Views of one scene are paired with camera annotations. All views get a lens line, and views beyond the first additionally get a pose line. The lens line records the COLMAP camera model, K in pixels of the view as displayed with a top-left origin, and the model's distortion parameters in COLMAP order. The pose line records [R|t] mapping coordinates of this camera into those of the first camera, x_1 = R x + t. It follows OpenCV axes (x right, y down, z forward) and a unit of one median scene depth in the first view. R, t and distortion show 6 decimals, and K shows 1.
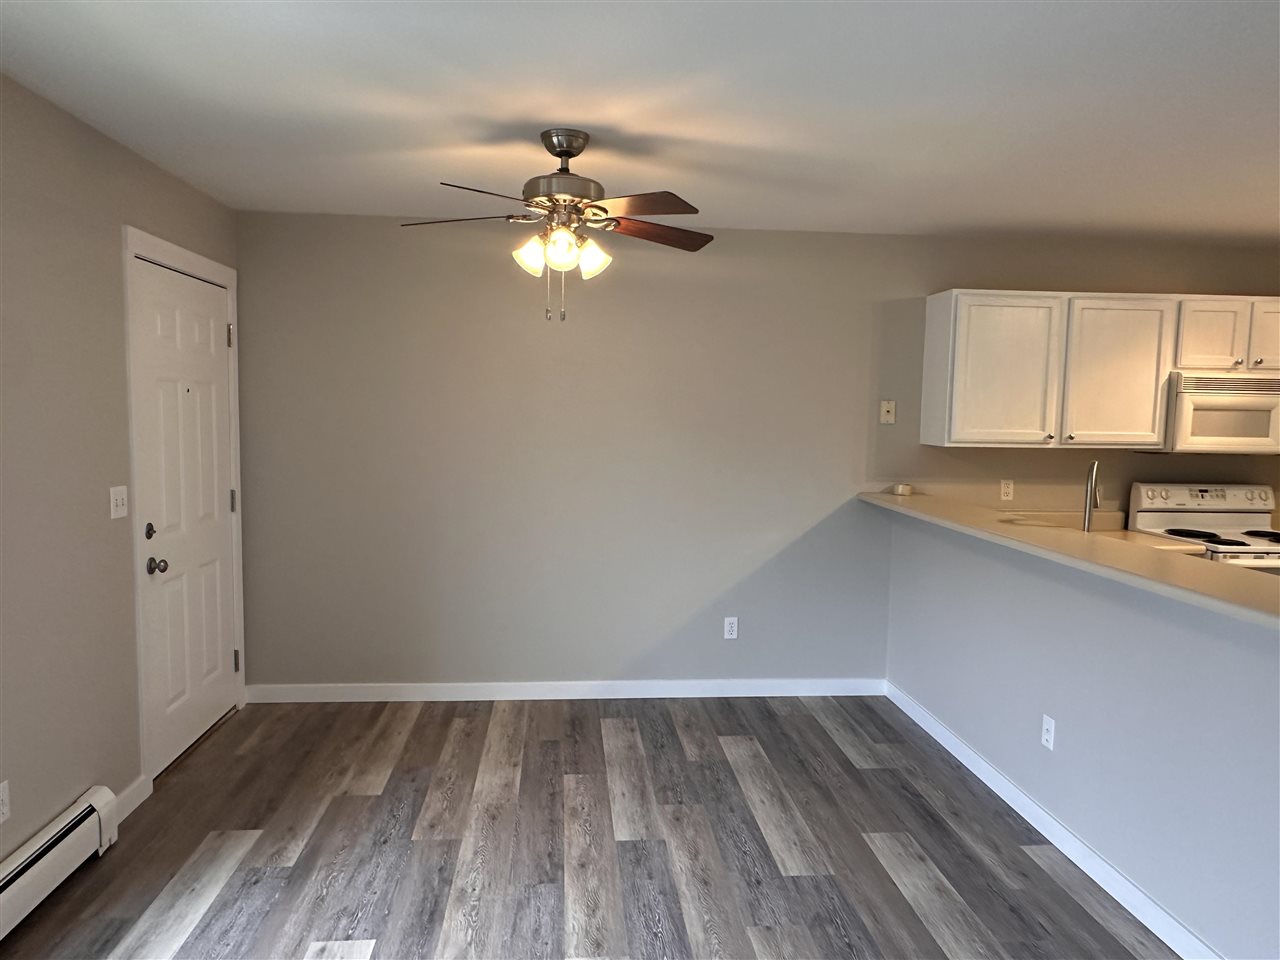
lens RADIAL K [[869.9, 0, 638.2], [0, 869.9, 490.4], [0, 0, 1]] dist [-0.007460, 0.006278]
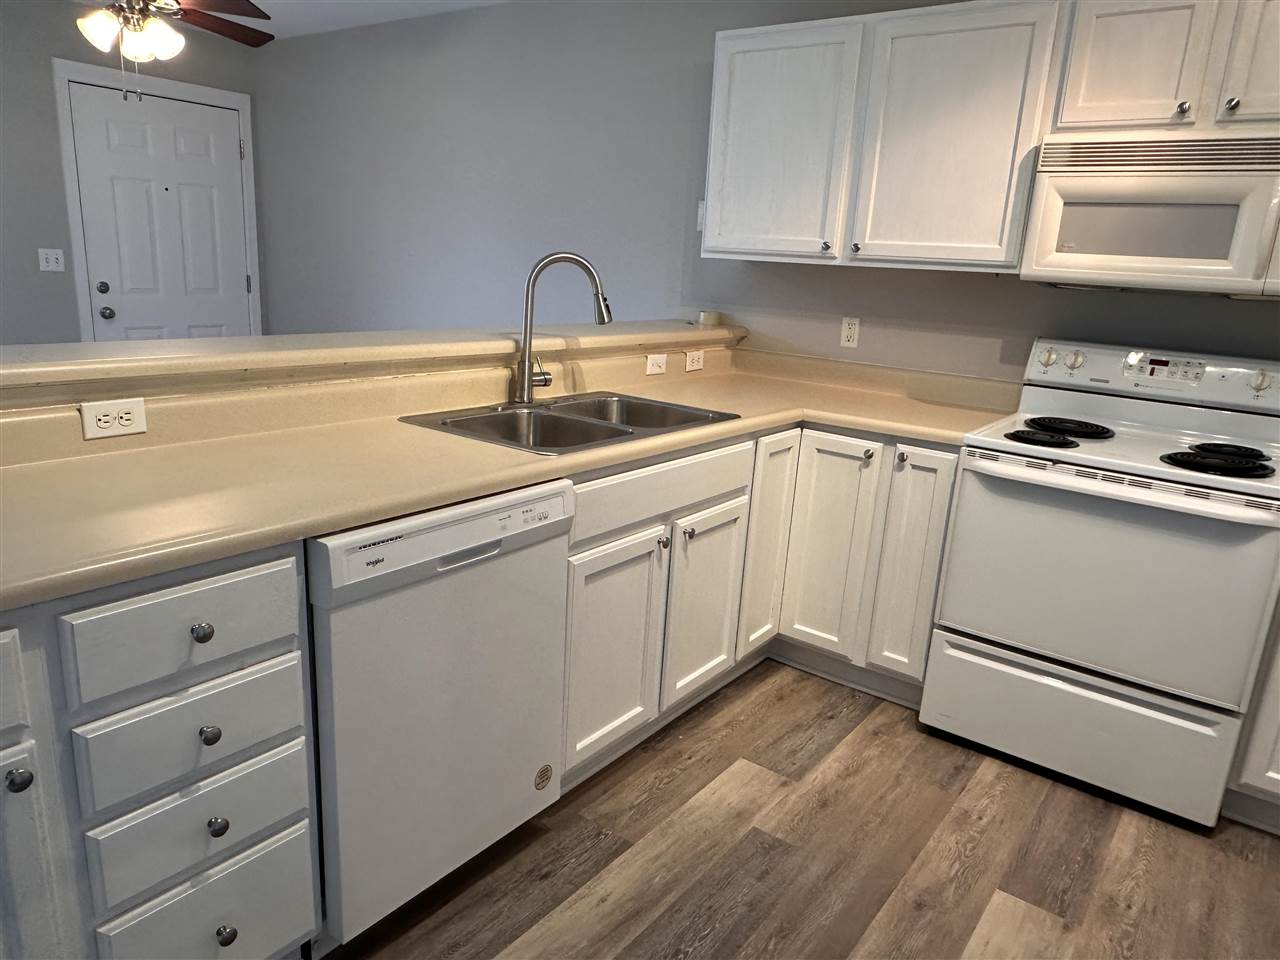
lens RADIAL K [[869.9, 0, 635.9], [0, 869.9, 484.0], [0, 0, 1]] dist [-0.007460, 0.006278]
pose [[0.748778, 0.193415, -0.633974, 0.816553], [-0.107535, 0.979255, 0.171746, 0.018540], [0.654040, -0.060425, 0.754043, 0.376392]]
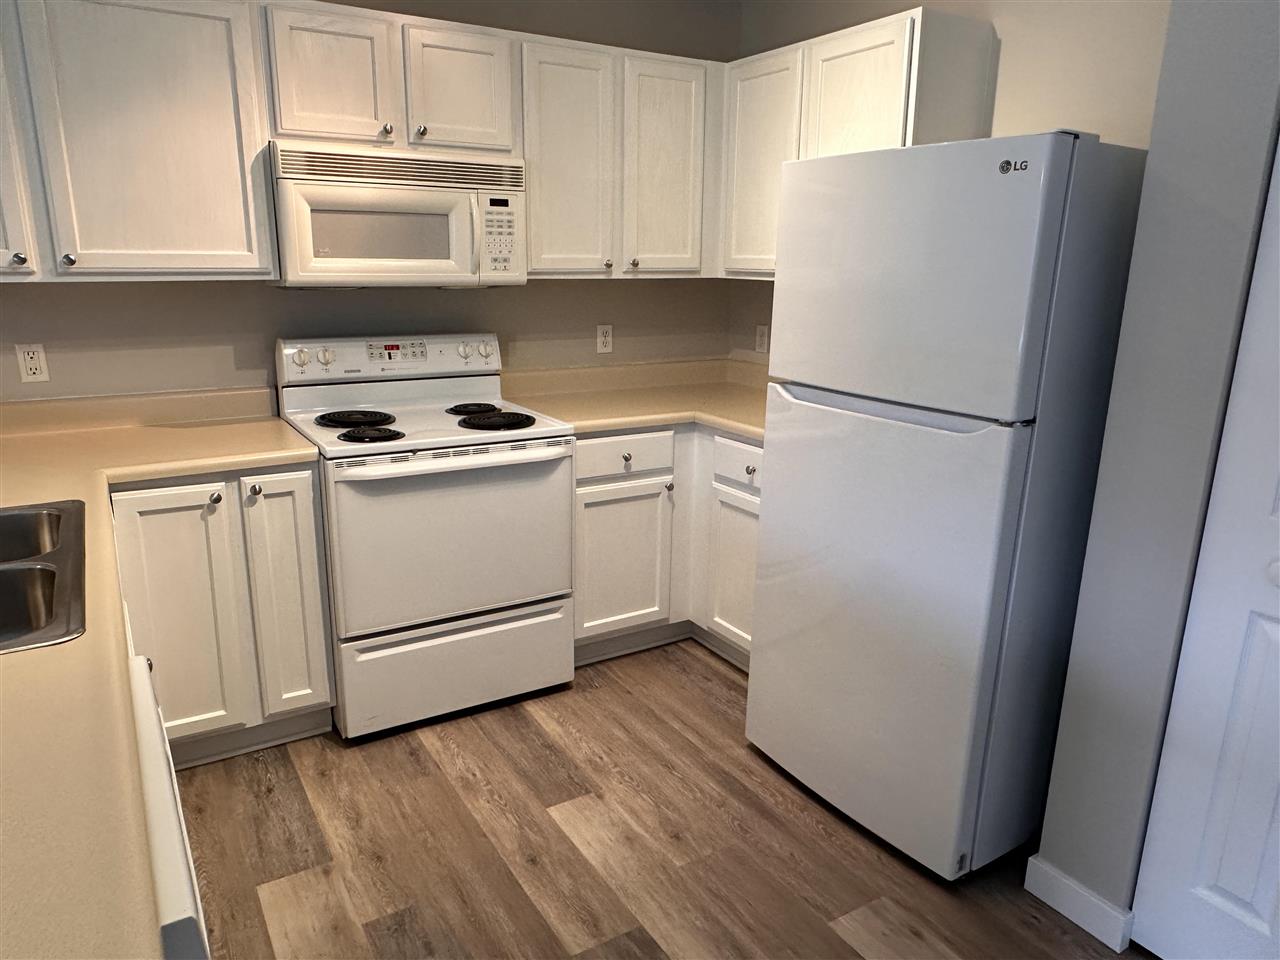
lens RADIAL K [[869.9, 0, 636.9], [0, 869.9, 484.0], [0, 0, 1]] dist [-0.007460, 0.006278]
pose [[0.891264, -0.118889, 0.437624, 0.551891], [0.045020, 0.983452, 0.175487, -0.004866], [-0.451245, -0.136704, 0.881867, 0.358660]]
